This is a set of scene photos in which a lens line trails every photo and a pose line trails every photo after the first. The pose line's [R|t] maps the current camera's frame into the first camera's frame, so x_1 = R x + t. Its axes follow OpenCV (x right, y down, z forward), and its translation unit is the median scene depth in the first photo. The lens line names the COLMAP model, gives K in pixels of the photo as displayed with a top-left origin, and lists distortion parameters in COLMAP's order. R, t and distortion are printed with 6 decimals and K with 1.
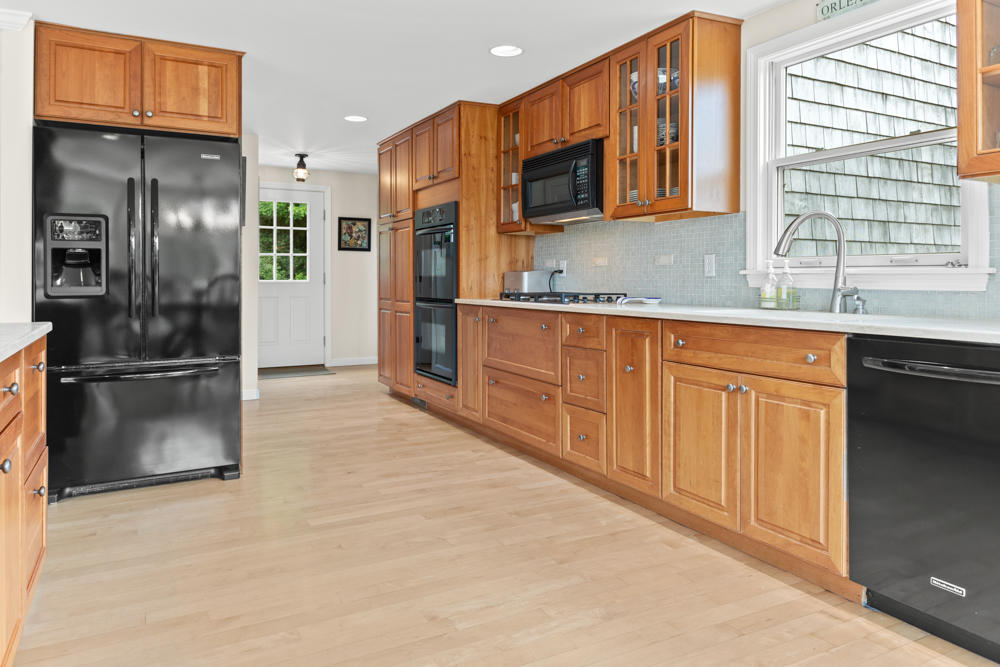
lens RADIAL K [[675.6, 0, 504.3], [0, 675.6, 280.0], [0, 0, 1]] dist [0.005557, -0.000972]
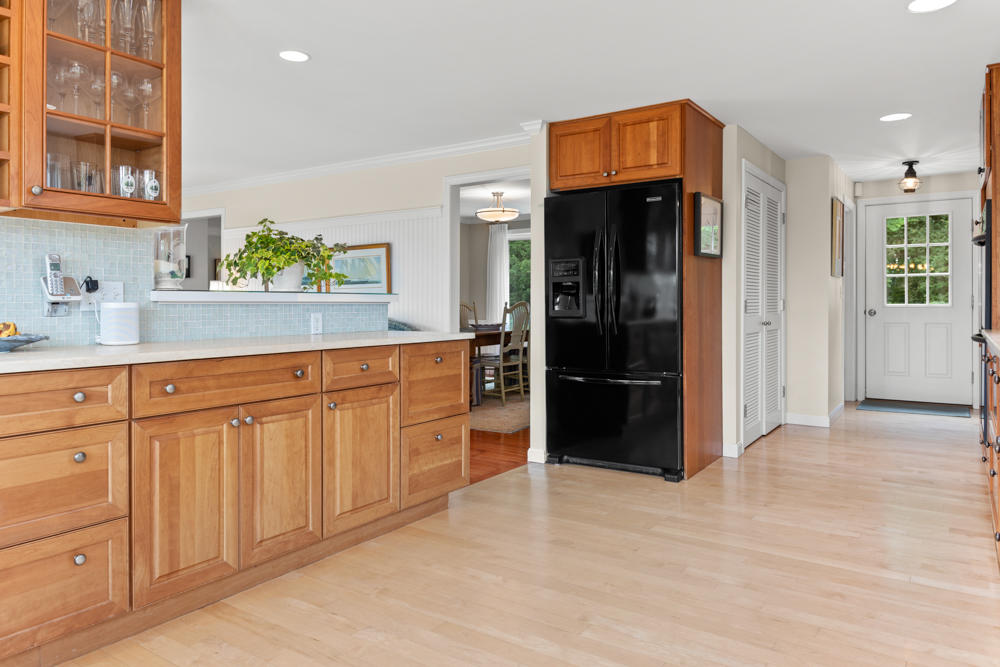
lens RADIAL K [[675.6, 0, 495.2], [0, 675.6, 306.3], [0, 0, 1]] dist [0.005557, -0.000972]
pose [[0.453887, 0.004182, -0.891050, 0.485591], [0.001498, 0.999984, 0.005457, -0.005372], [0.891058, -0.003812, 0.453873, 0.233559]]
